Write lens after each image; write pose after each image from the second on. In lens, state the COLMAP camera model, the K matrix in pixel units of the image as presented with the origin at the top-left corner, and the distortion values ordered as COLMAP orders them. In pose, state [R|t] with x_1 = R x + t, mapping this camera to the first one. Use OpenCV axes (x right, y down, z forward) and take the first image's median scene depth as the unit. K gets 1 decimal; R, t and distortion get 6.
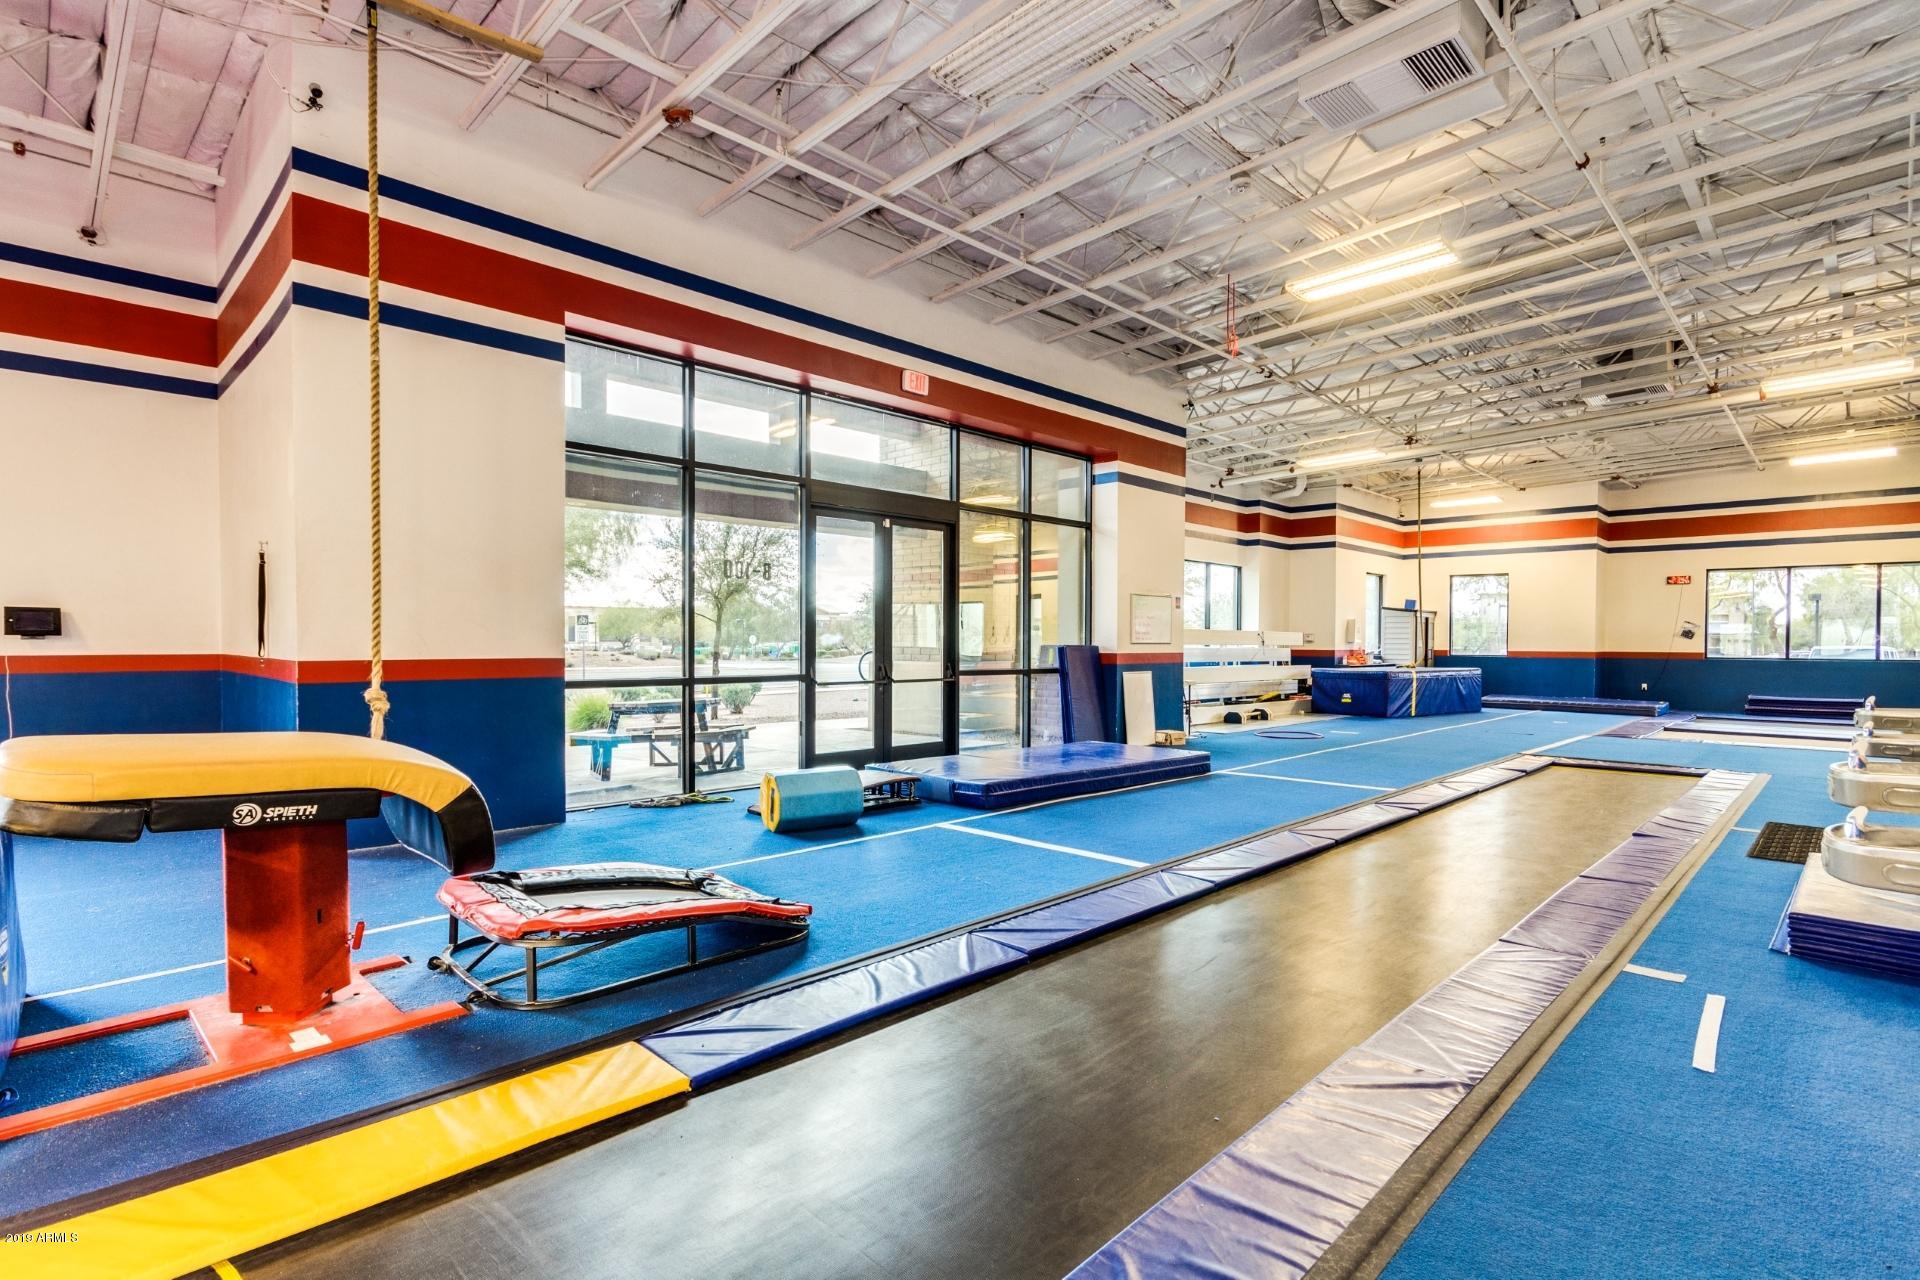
lens RADIAL K [[897.2, 0, 960.2], [0, 897.2, 649.5], [0, 0, 1]] dist [-0.005035, 0.000173]
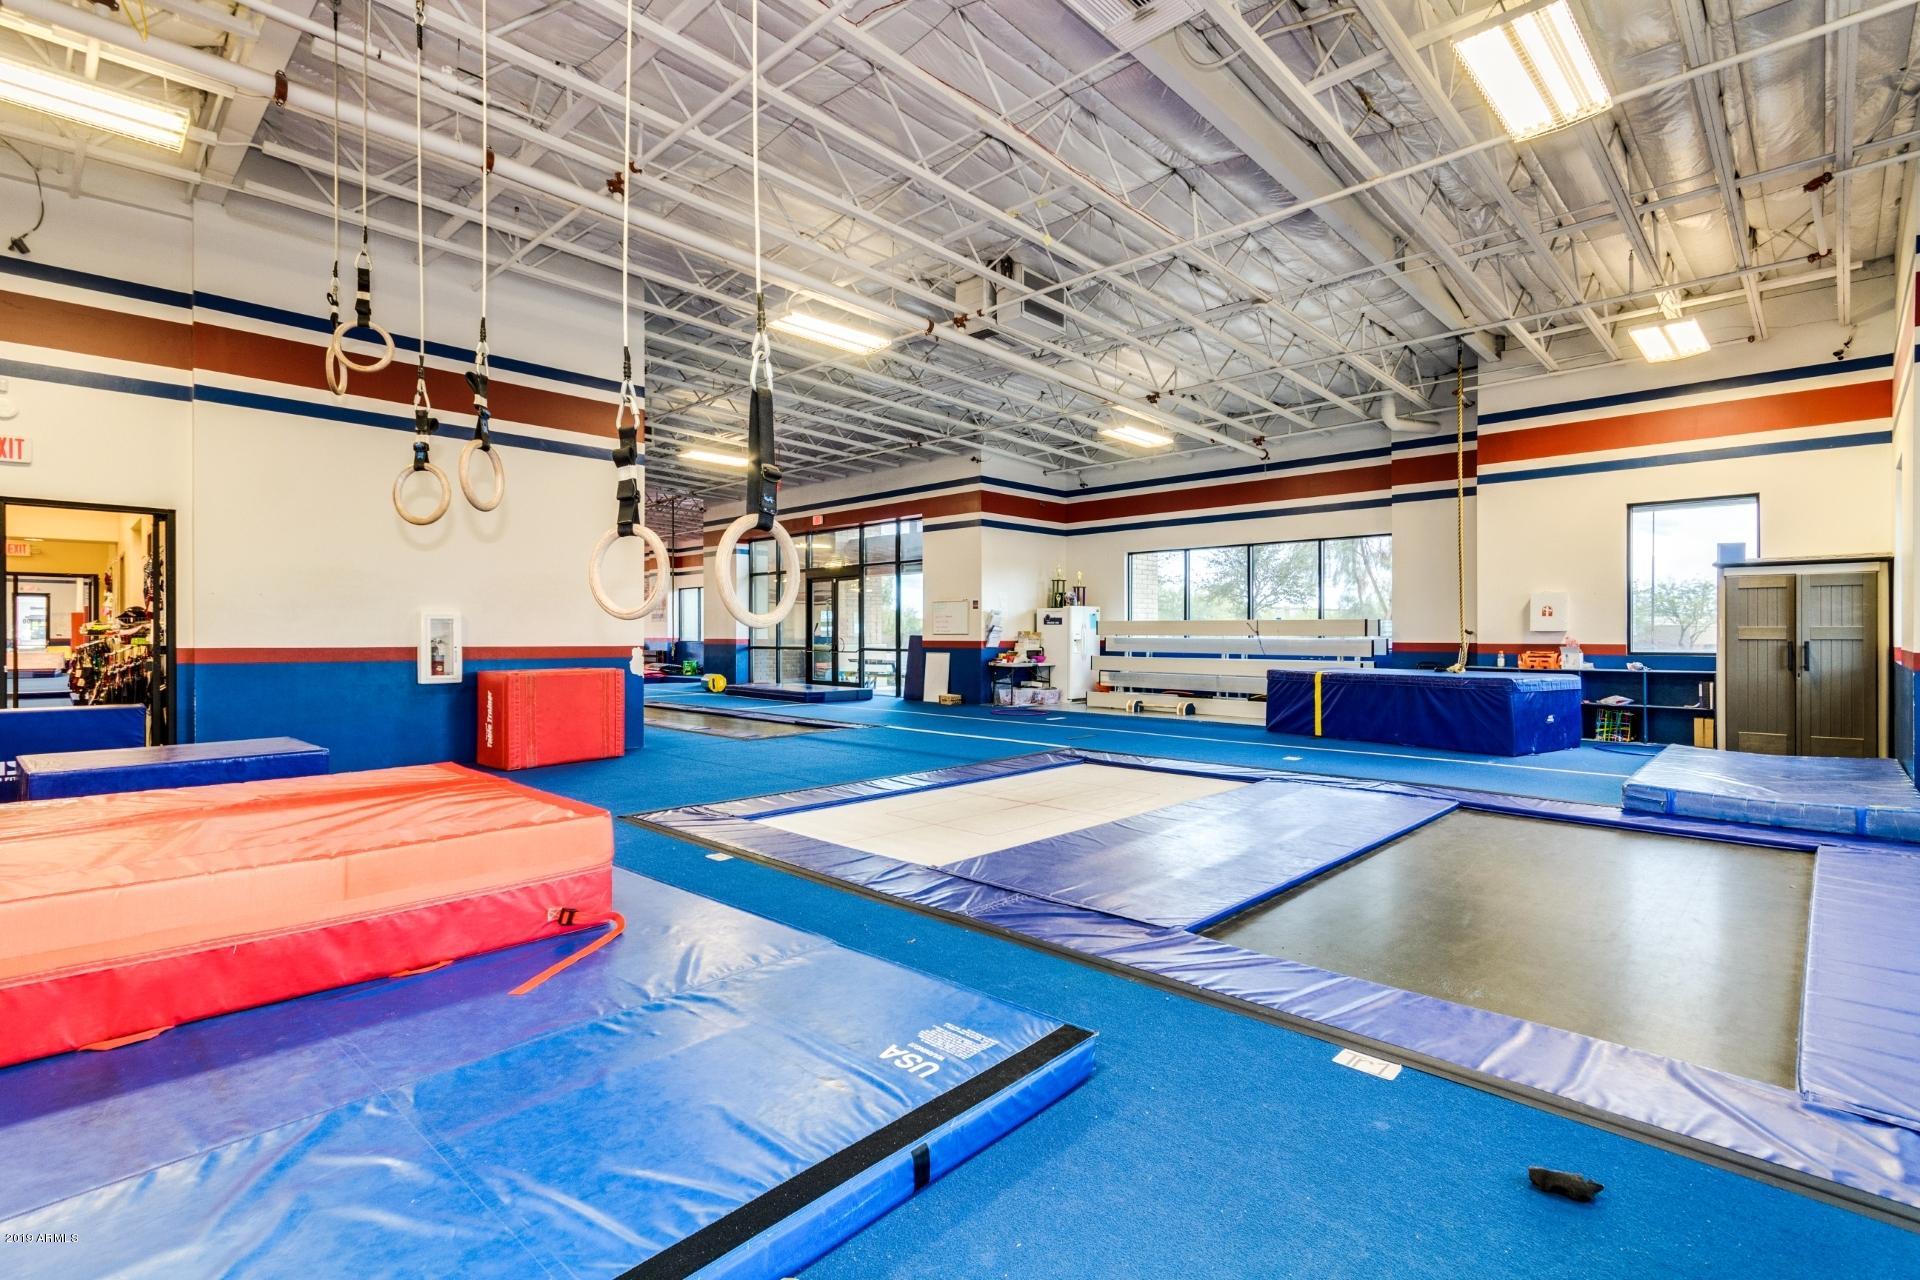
lens RADIAL K [[897.2, 0, 962.6], [0, 897.2, 632.2], [0, 0, 1]] dist [-0.005035, 0.000173]
pose [[-0.007058, 0.006703, -0.999953, 1.669322], [0.002832, 0.999974, 0.006684, -0.020724], [0.999971, -0.002785, -0.007077, 1.038739]]
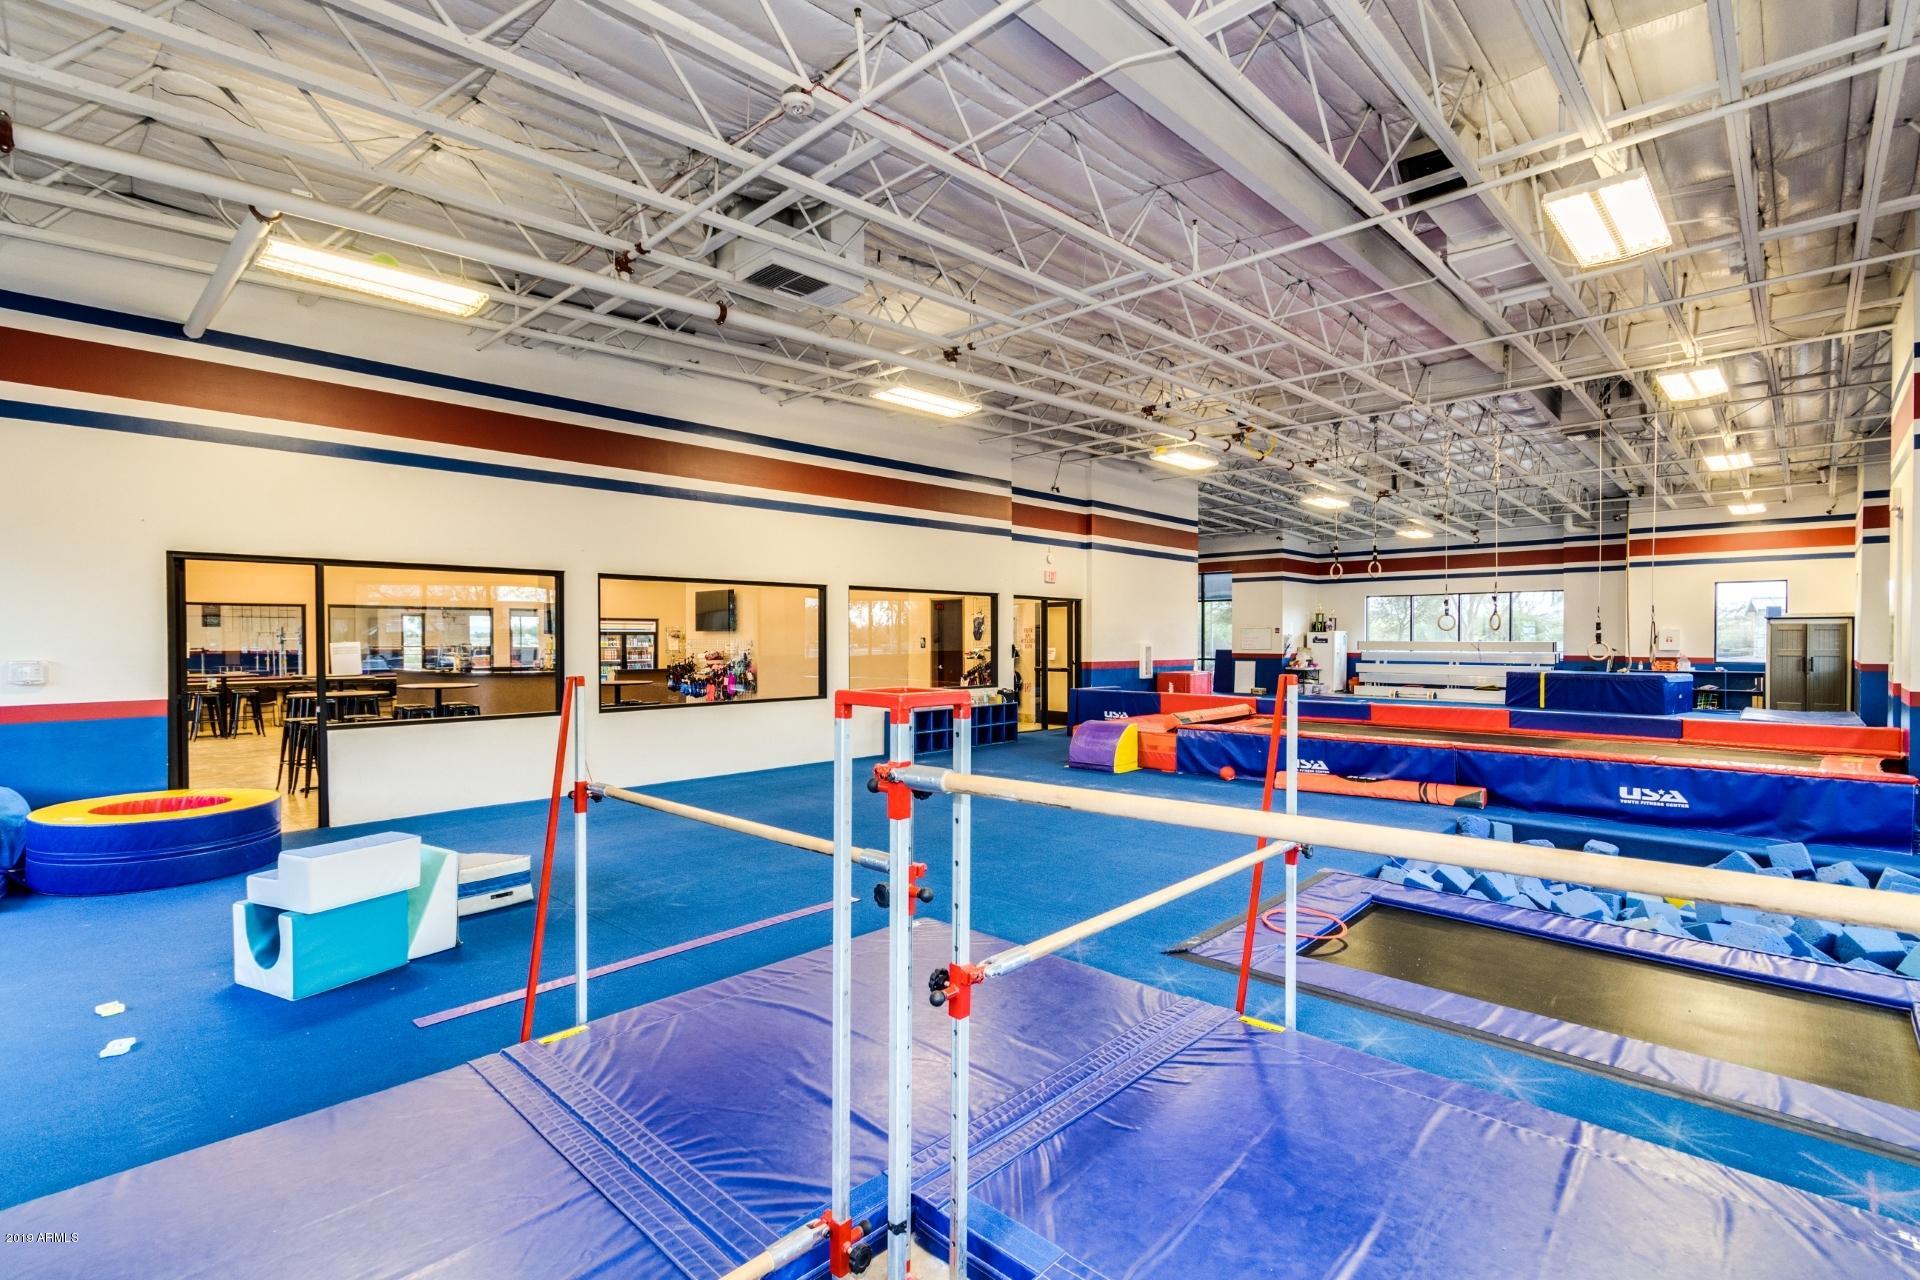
lens RADIAL K [[897.2, 0, 957.5], [0, 897.2, 642.3], [0, 0, 1]] dist [-0.005035, 0.000173]
pose [[-0.013843, 0.012576, -0.999825, 2.473453], [0.003837, 0.999914, 0.012524, -0.056315], [0.999897, -0.003663, -0.013890, 0.291238]]
